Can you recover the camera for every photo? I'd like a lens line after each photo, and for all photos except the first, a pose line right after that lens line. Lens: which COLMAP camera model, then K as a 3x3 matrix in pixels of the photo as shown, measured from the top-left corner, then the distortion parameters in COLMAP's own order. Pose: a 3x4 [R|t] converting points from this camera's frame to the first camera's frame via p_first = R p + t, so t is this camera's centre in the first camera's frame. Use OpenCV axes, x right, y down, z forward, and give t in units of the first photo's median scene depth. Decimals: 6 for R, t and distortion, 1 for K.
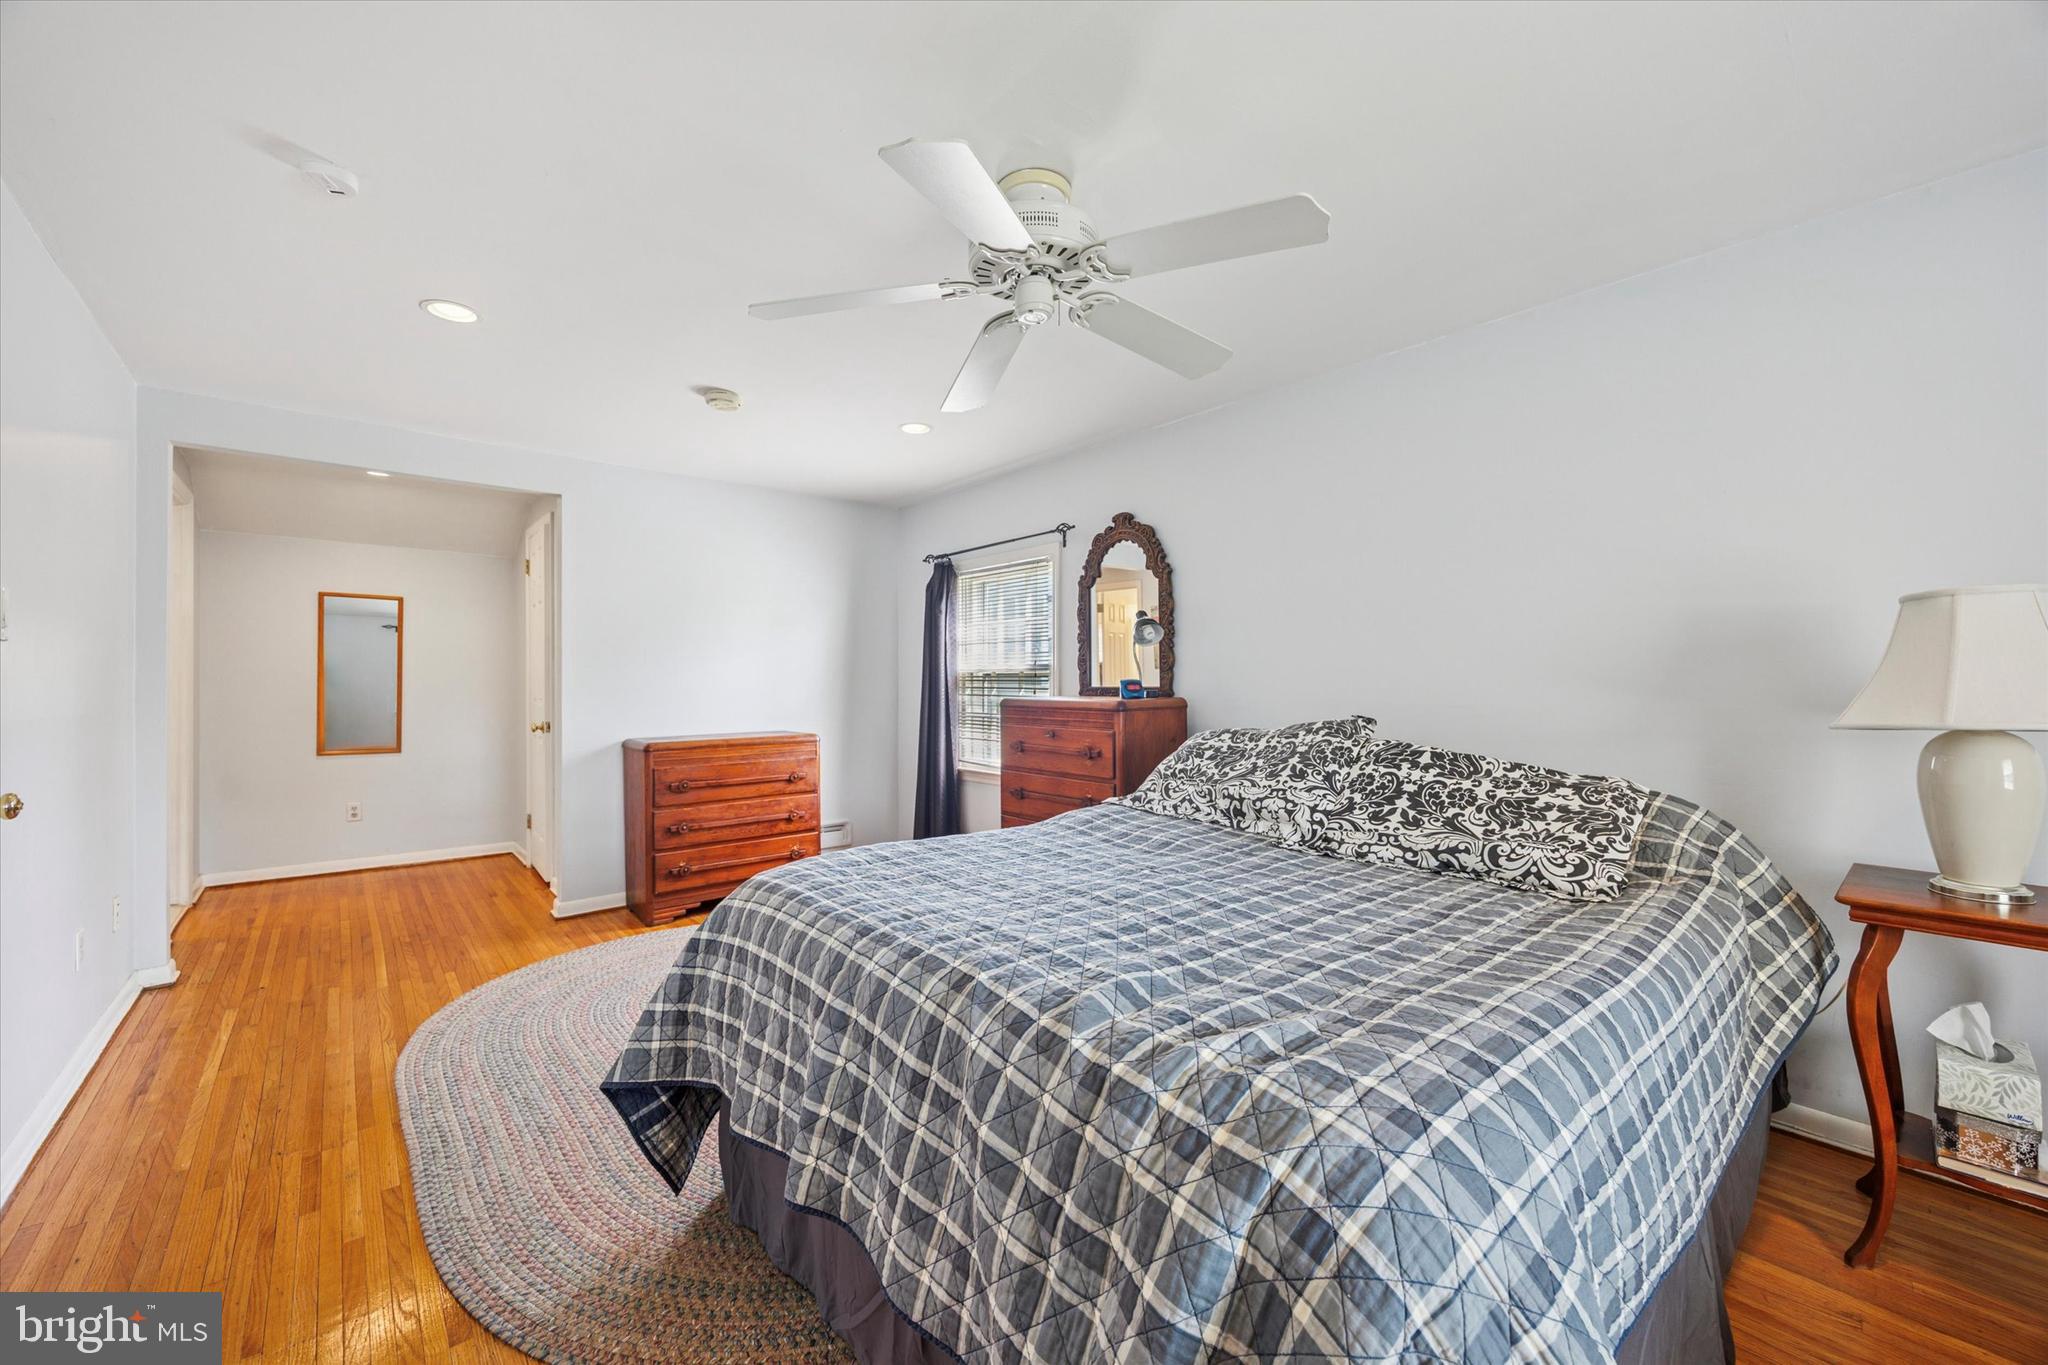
lens RADIAL K [[790.7, 0, 1015.3], [0, 790.7, 676.8], [0, 0, 1]] dist [-0.000814, 0.000013]
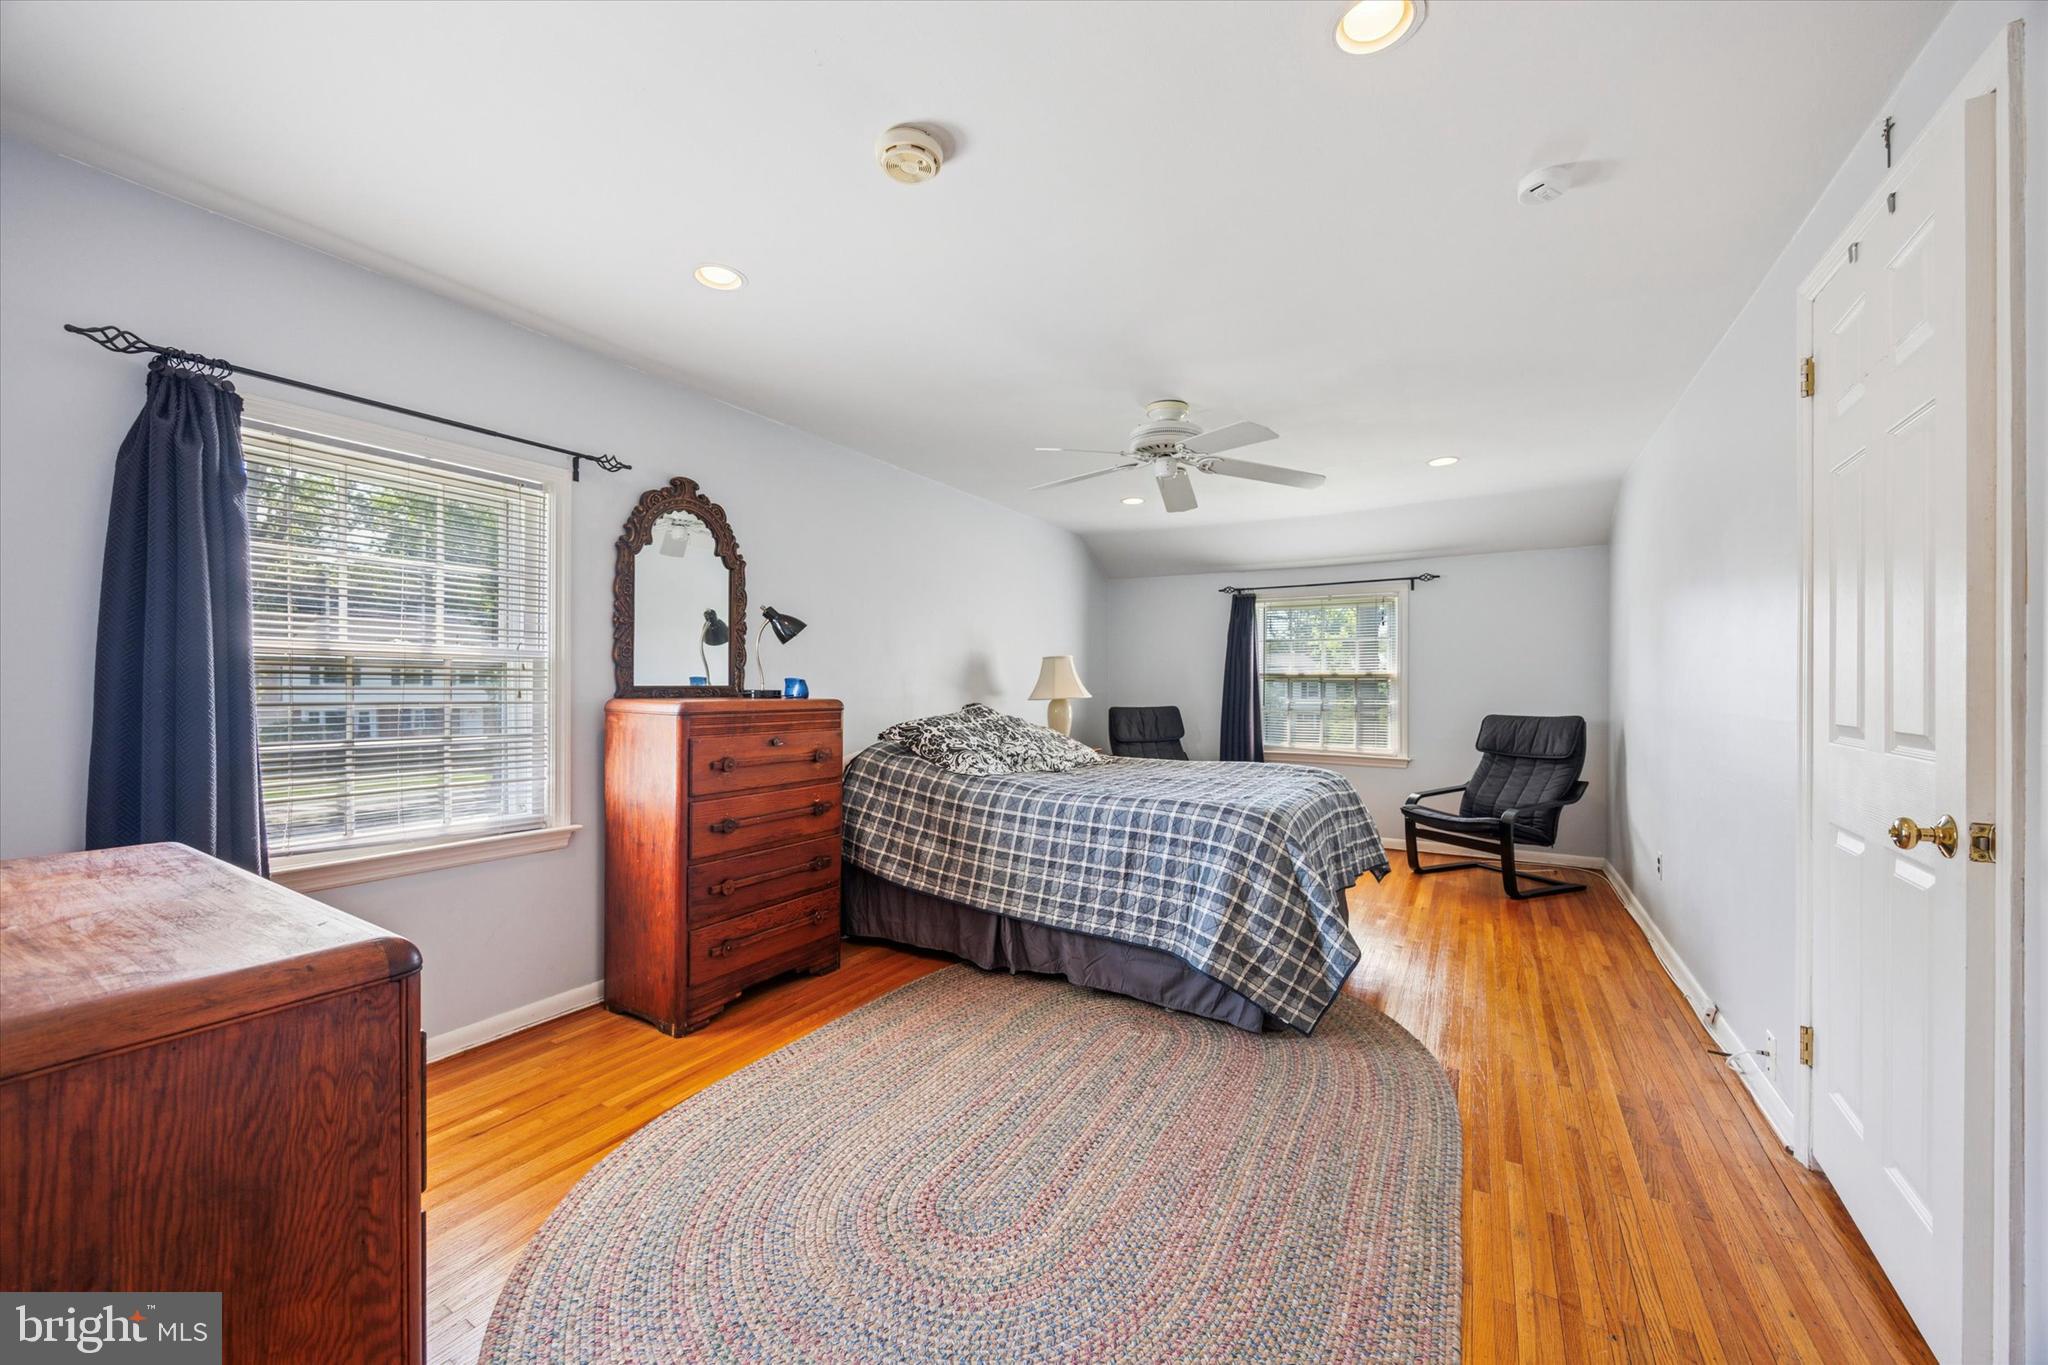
lens RADIAL K [[790.7, 0, 1015.3], [0, 790.7, 676.8], [0, 0, 1]] dist [-0.000814, 0.000013]
pose [[-0.322890, 0.007387, 0.946407, -0.770111], [-0.015179, 0.999800, -0.012983, 0.008251], [-0.946315, -0.018558, -0.322714, 0.936670]]
